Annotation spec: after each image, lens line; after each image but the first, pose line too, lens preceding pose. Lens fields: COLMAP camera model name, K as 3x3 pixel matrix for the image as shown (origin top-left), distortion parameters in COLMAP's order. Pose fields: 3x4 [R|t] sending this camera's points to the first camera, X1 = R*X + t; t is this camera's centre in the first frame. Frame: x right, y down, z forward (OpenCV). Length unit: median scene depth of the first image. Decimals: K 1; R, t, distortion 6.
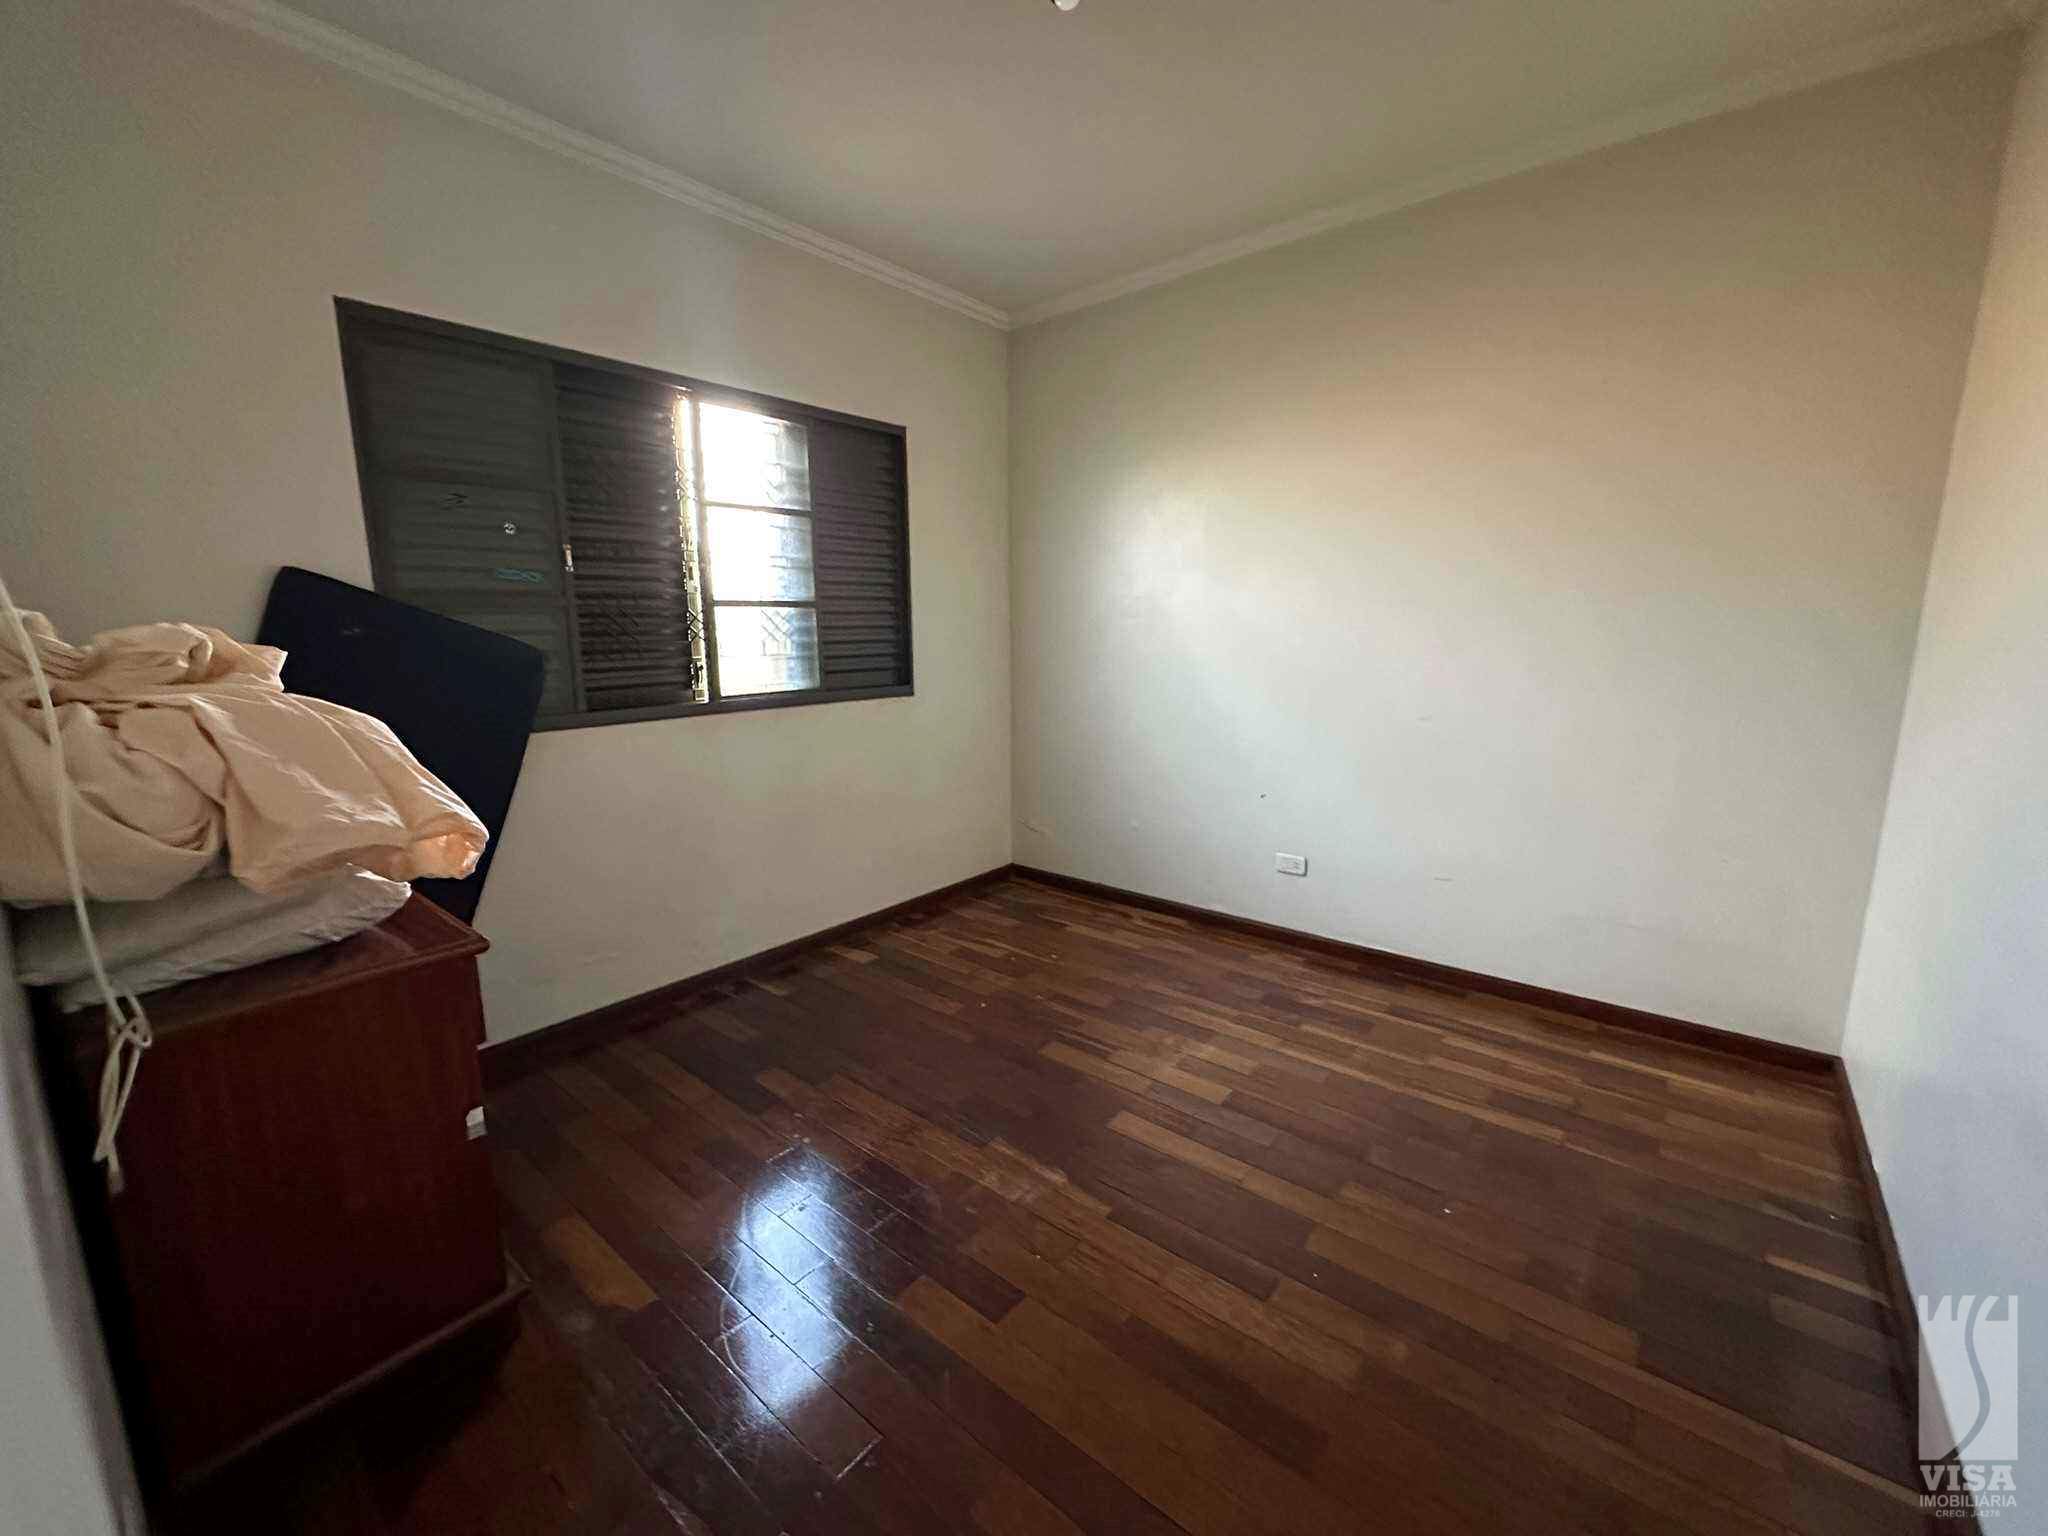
lens RADIAL K [[826.4, 0, 1024.0], [0, 826.4, 768.0], [0, 0, 1]] dist [0.001287, 0.000150]
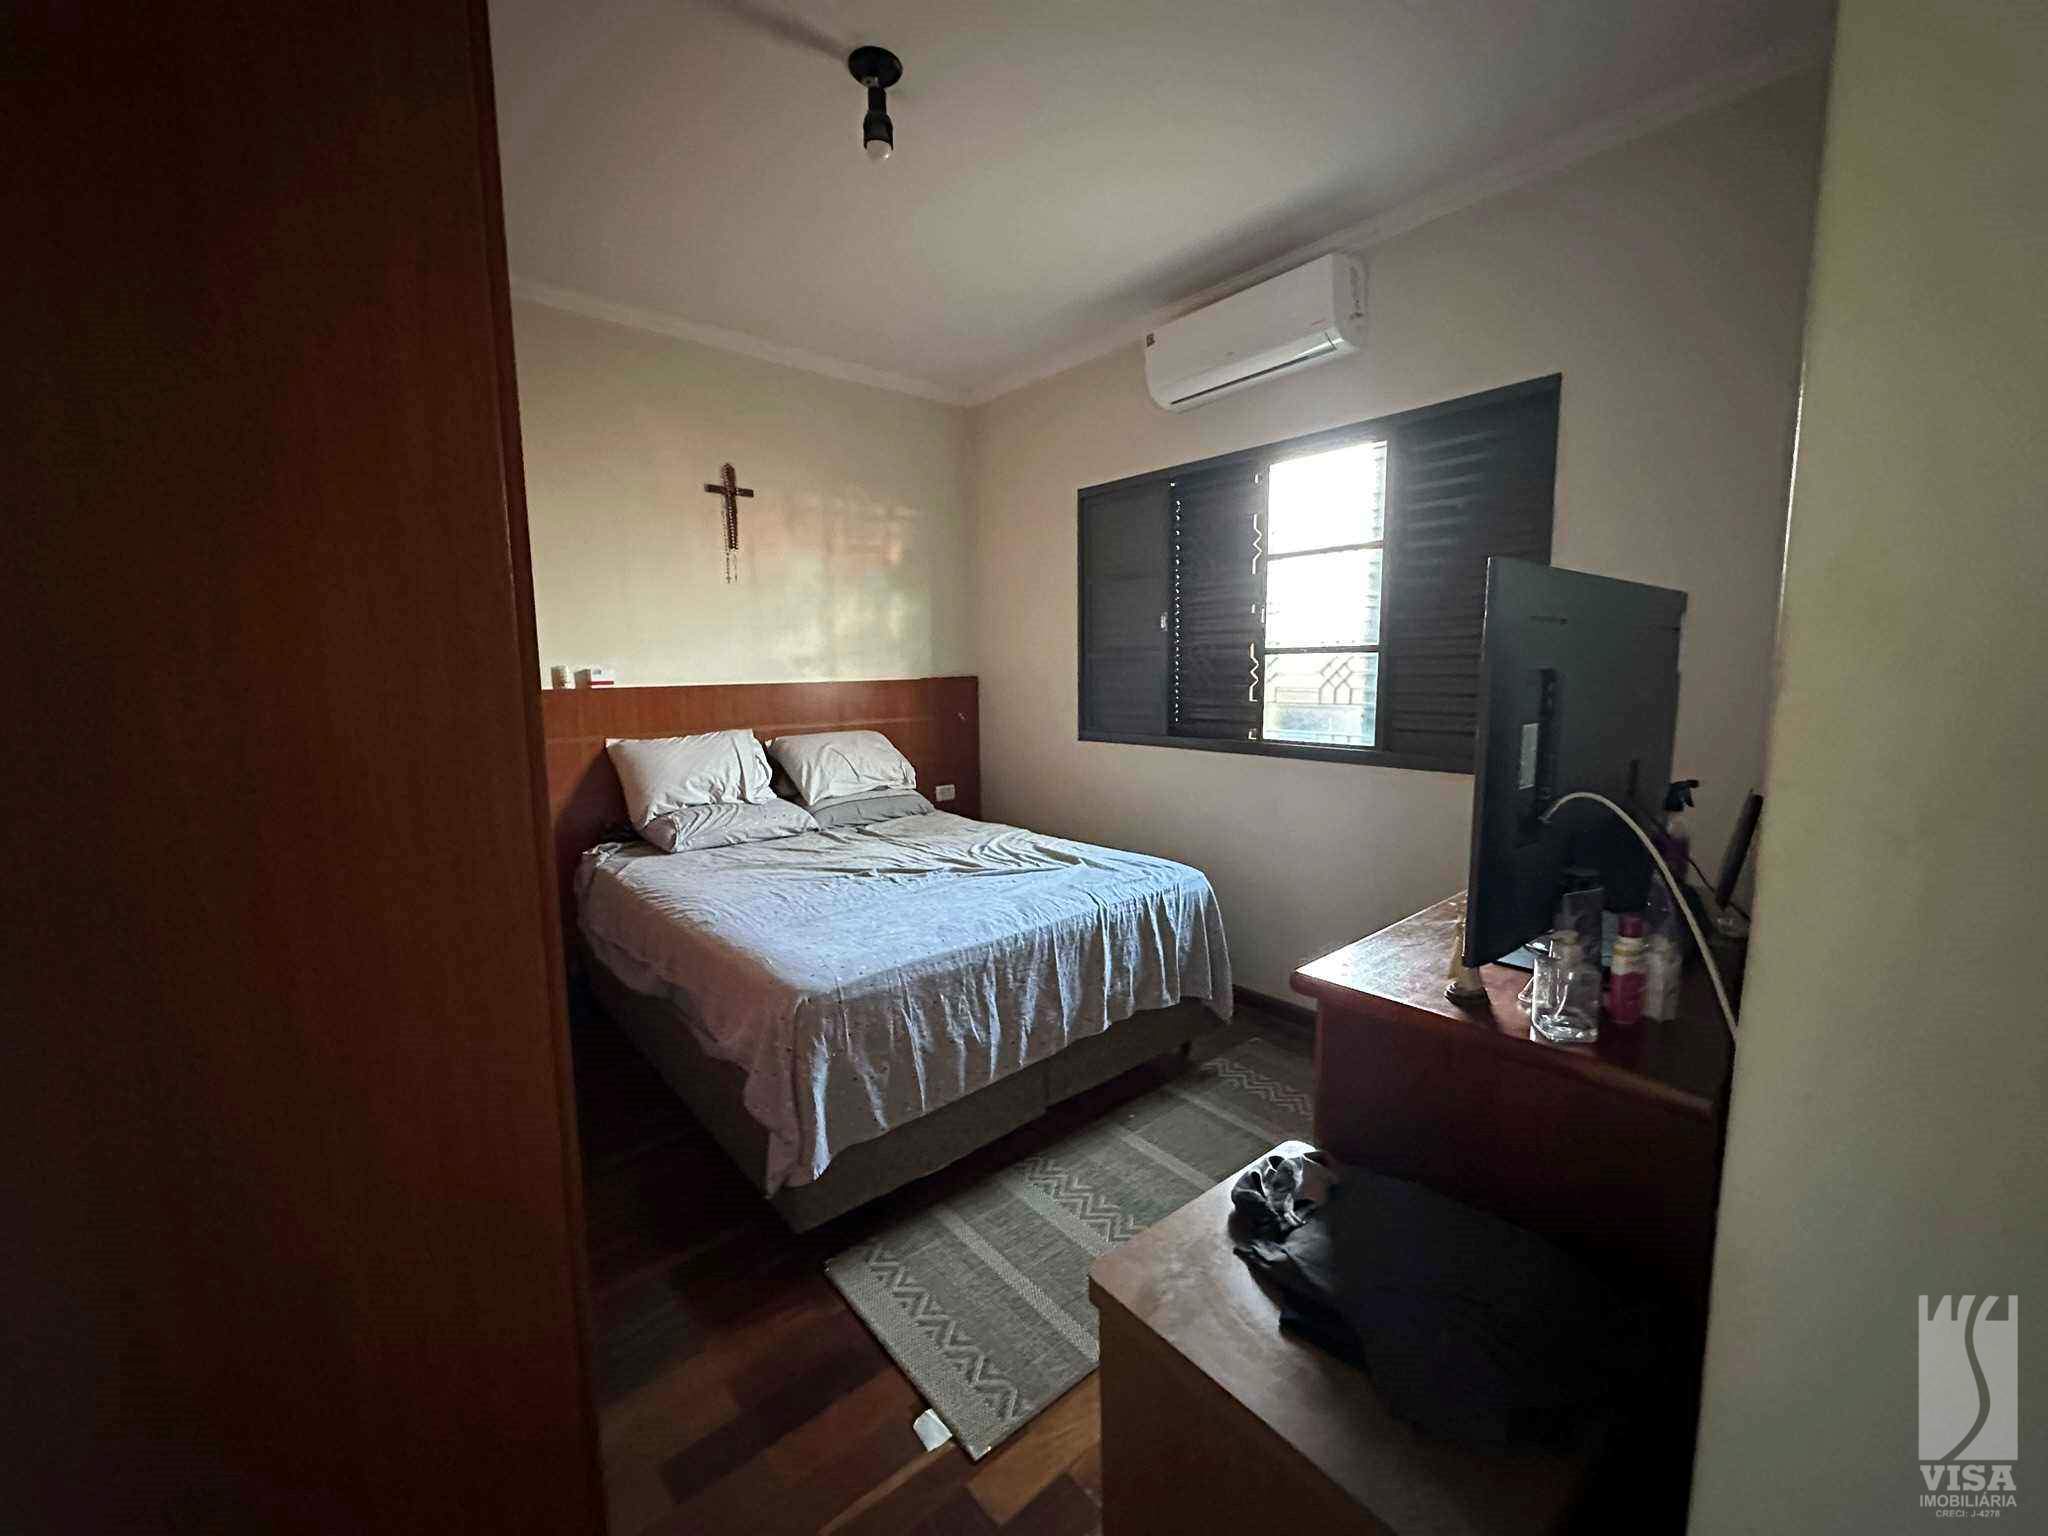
lens RADIAL K [[826.4, 0, 1024.0], [0, 826.4, 768.0], [0, 0, 1]] dist [0.001287, 0.000150]
pose [[-0.181993, 0.132190, -0.974374, 0.702909], [-0.164208, 0.972922, 0.162663, -0.171168], [0.969492, 0.189603, -0.155358, 0.873734]]
